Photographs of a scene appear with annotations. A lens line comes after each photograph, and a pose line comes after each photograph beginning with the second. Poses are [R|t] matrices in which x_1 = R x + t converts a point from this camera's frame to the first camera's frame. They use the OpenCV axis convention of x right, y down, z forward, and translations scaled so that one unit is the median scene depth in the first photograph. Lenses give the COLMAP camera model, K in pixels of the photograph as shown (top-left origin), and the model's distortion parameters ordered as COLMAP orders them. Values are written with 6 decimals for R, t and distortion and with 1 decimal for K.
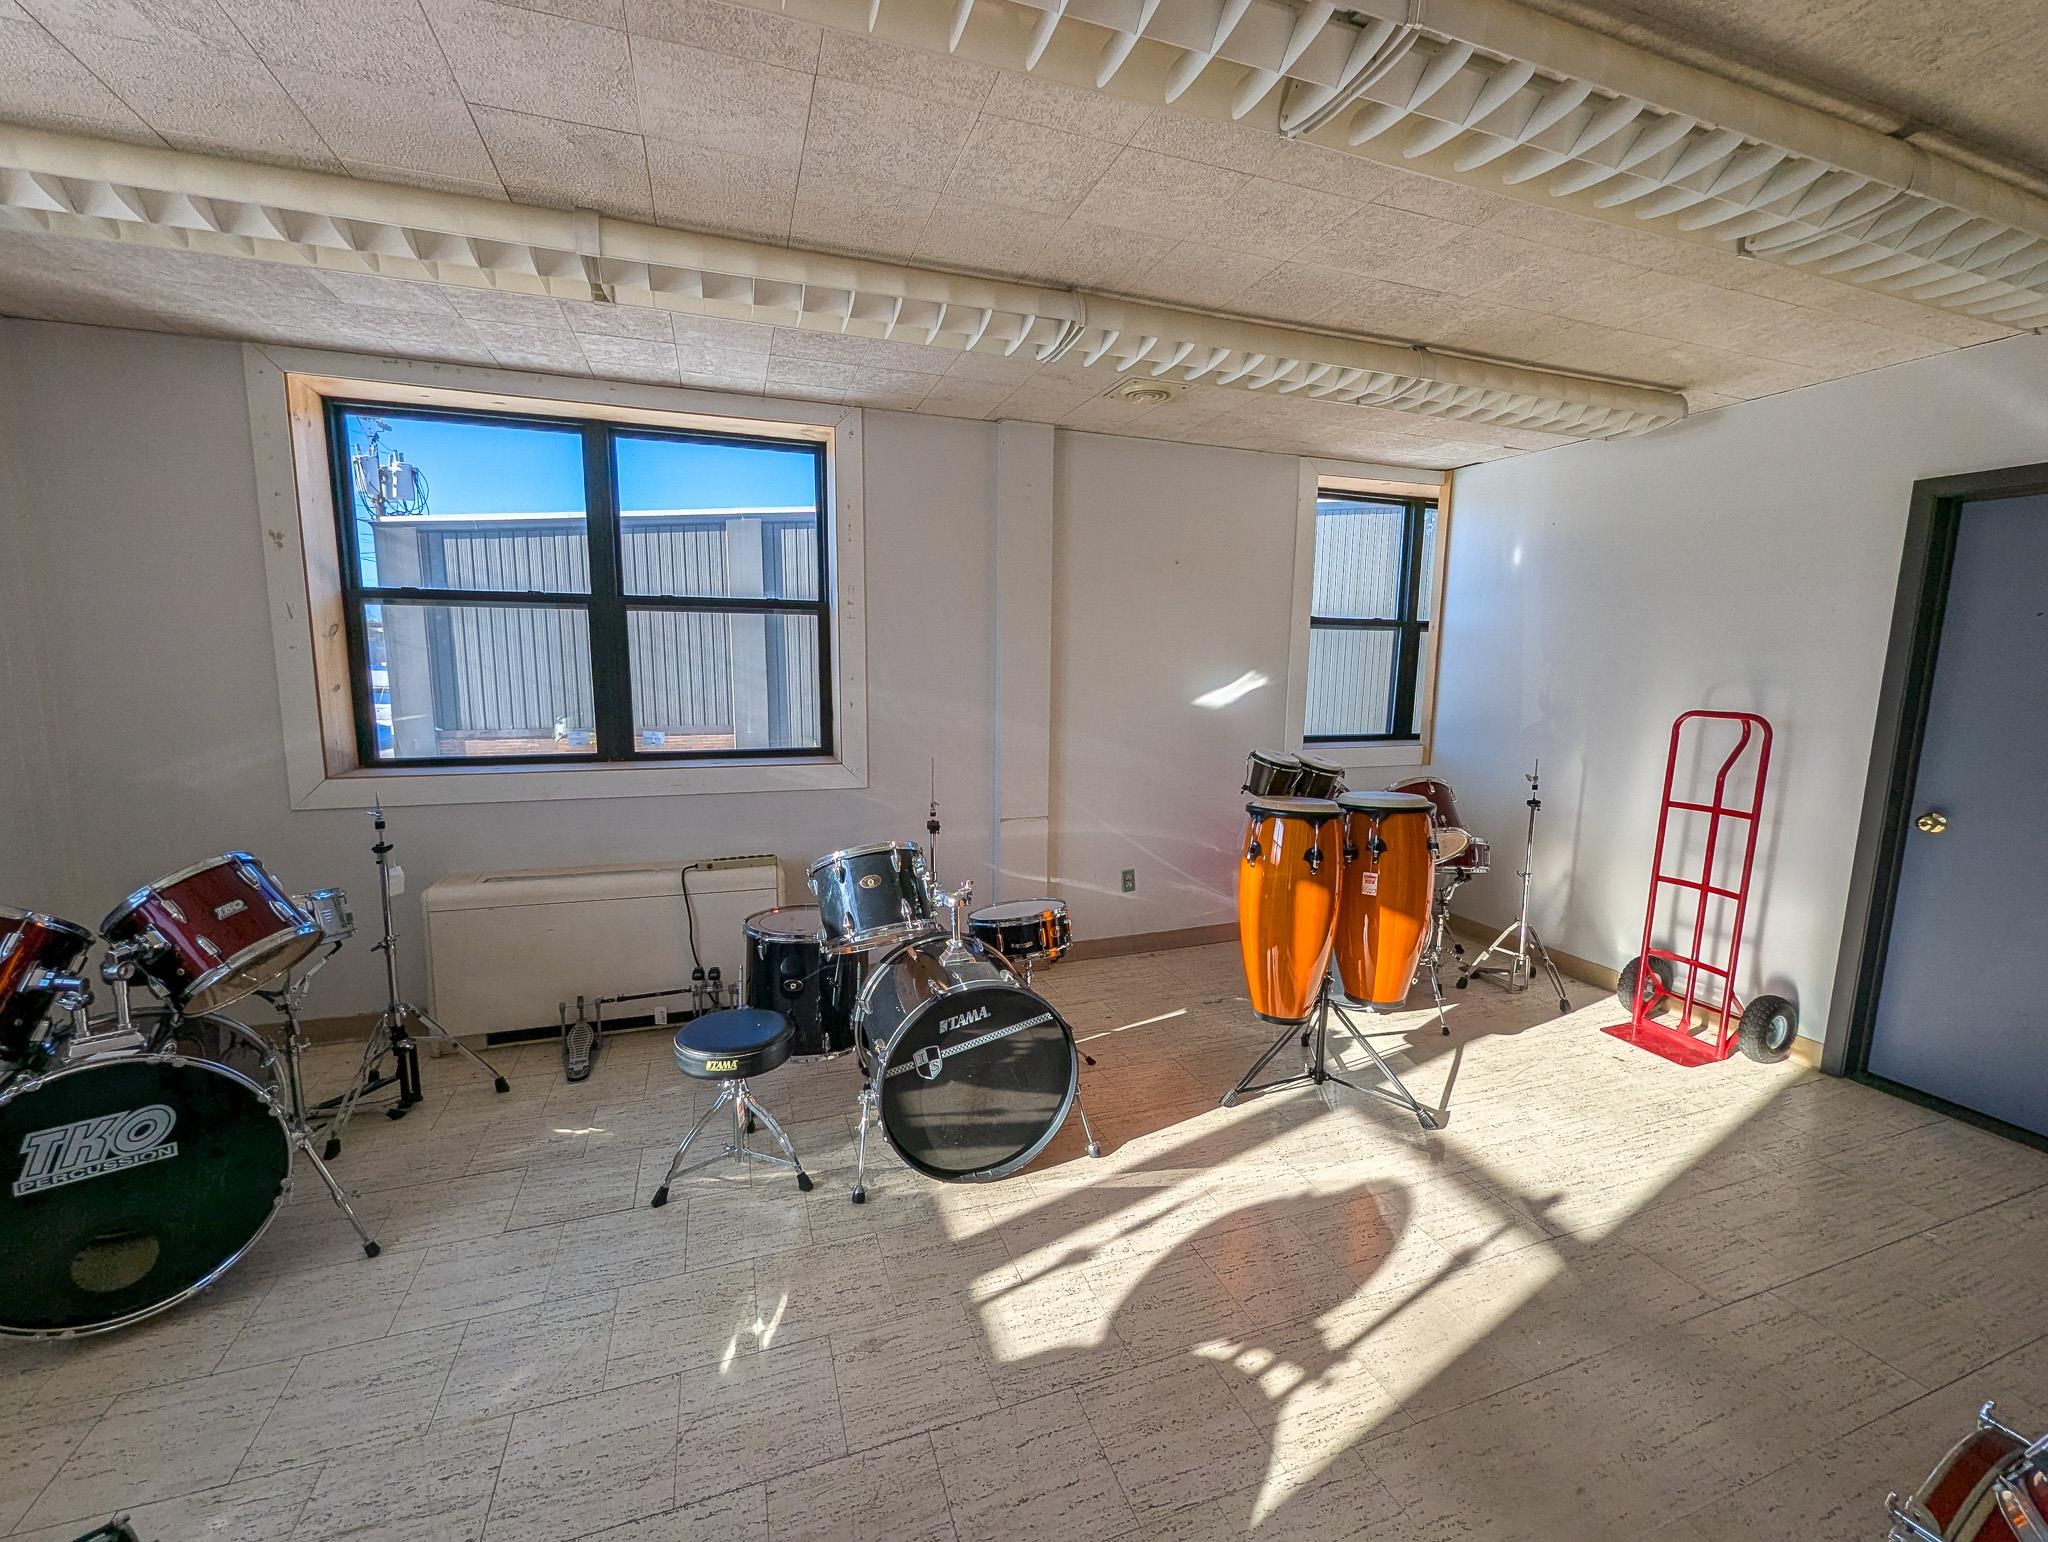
lens RADIAL K [[845.5, 0, 1008.4], [0, 845.5, 784.9], [0, 0, 1]] dist [-0.001234, 0.000335]
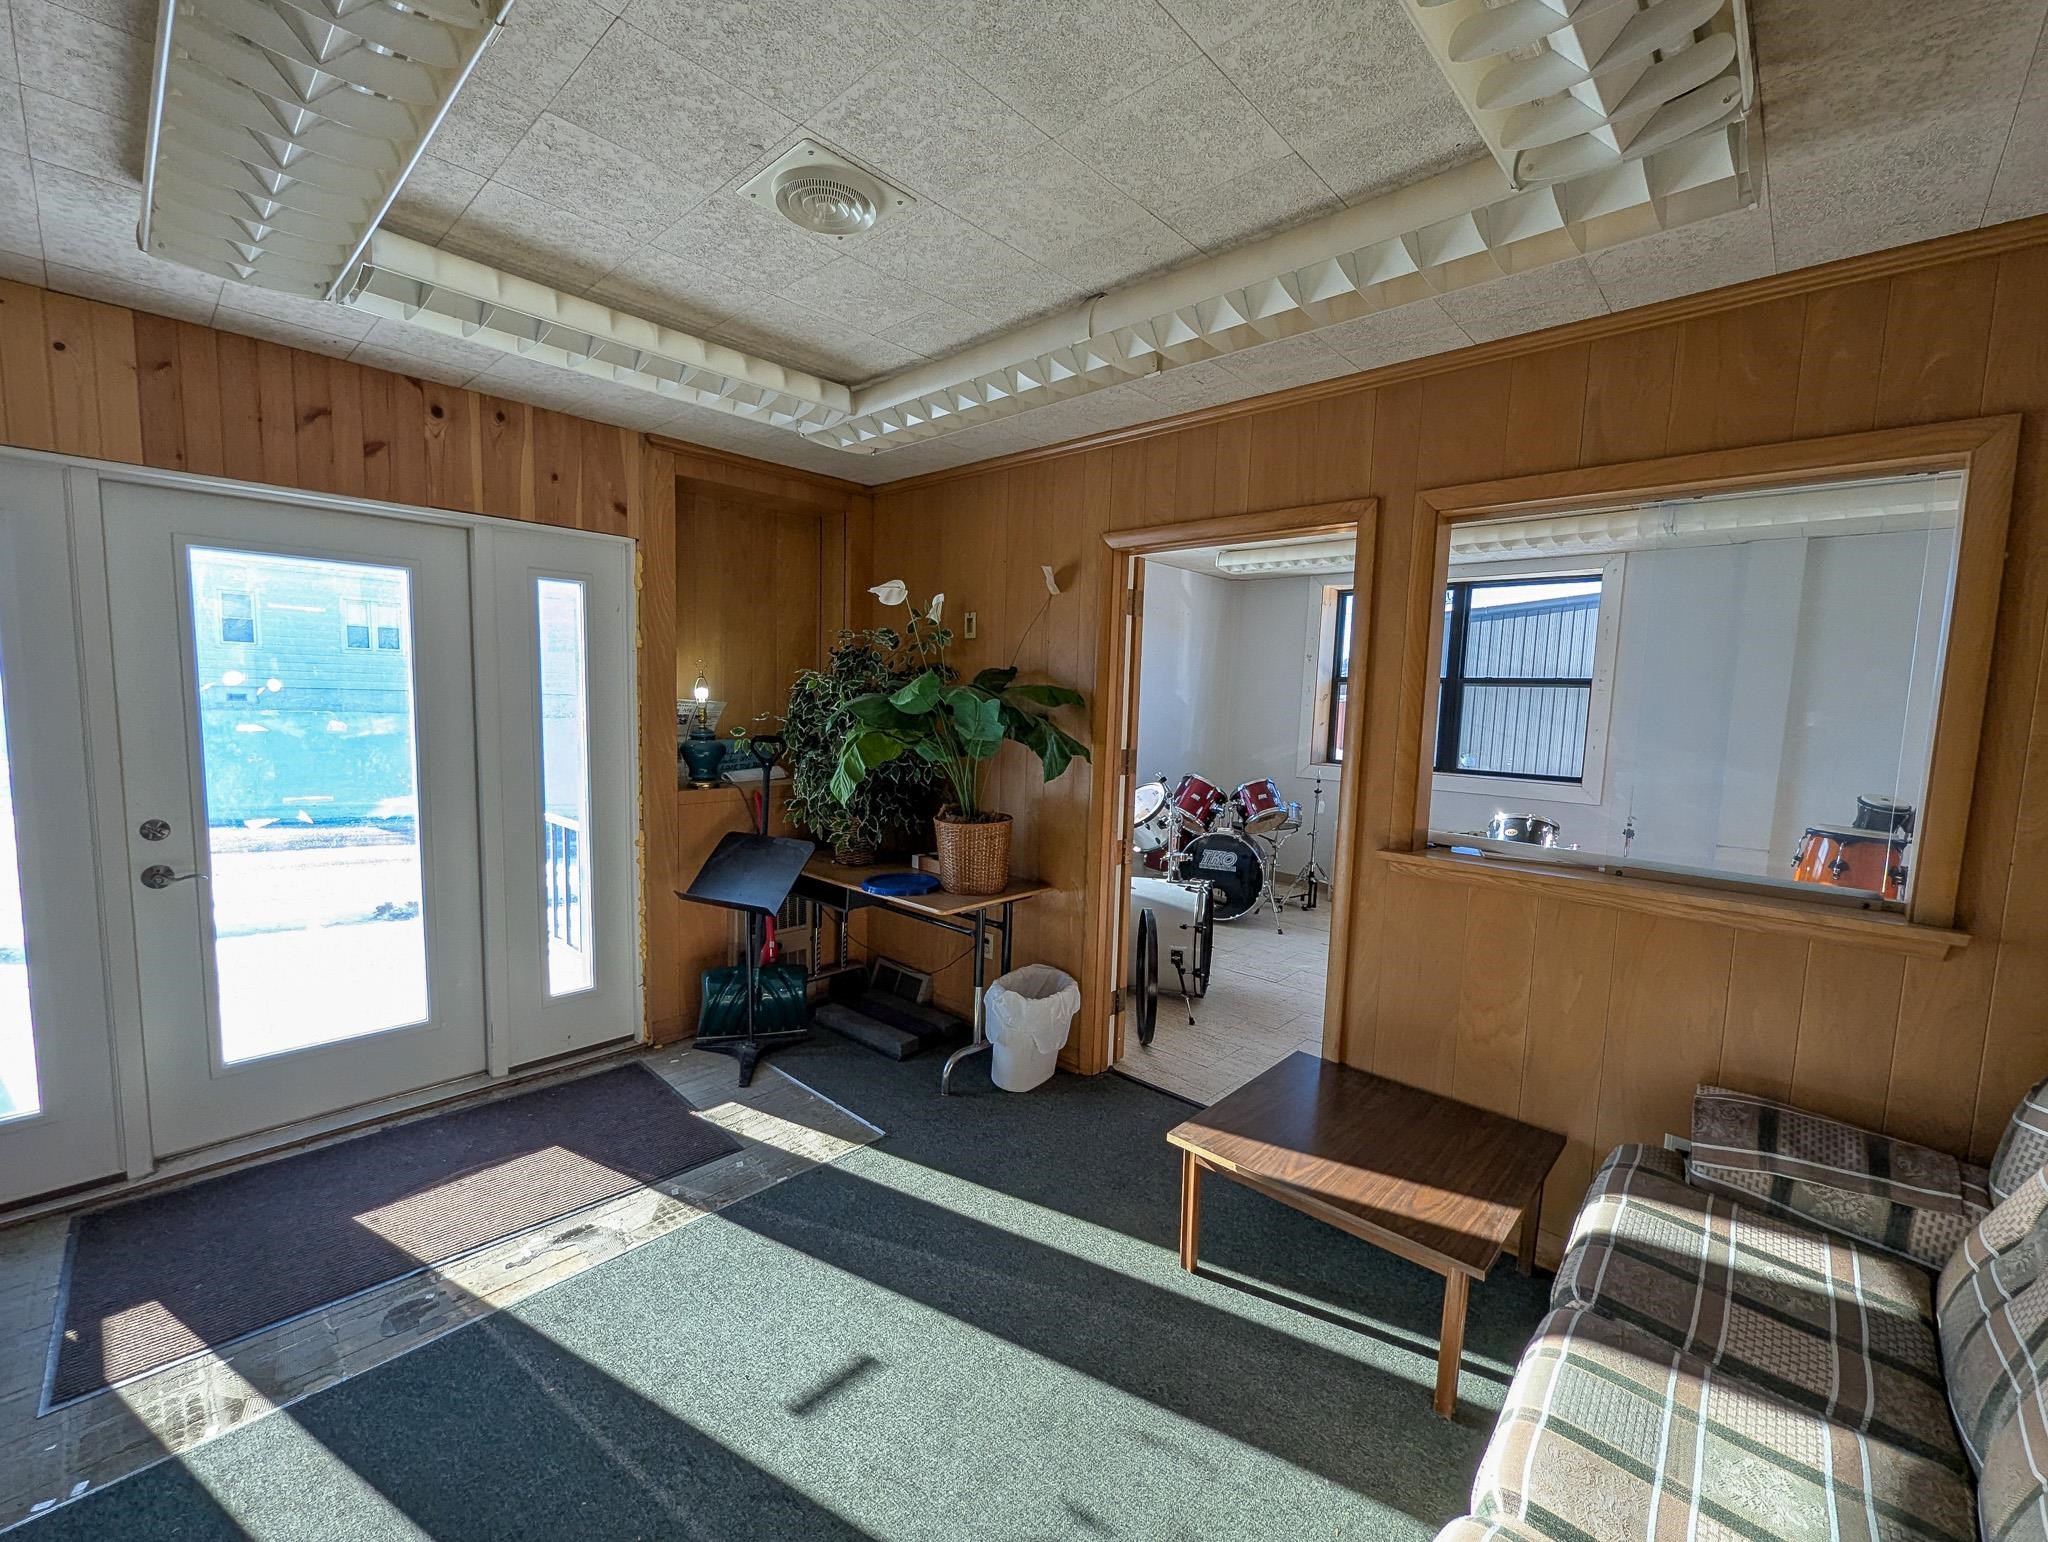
lens RADIAL K [[845.5, 0, 1025.3], [0, 845.5, 775.0], [0, 0, 1]] dist [-0.001234, 0.000335]
pose [[0.471600, 0.087998, -0.877411, 0.568502], [-0.156675, 0.987539, 0.014831, 0.076107], [0.867782, 0.130474, 0.479511, -0.508149]]
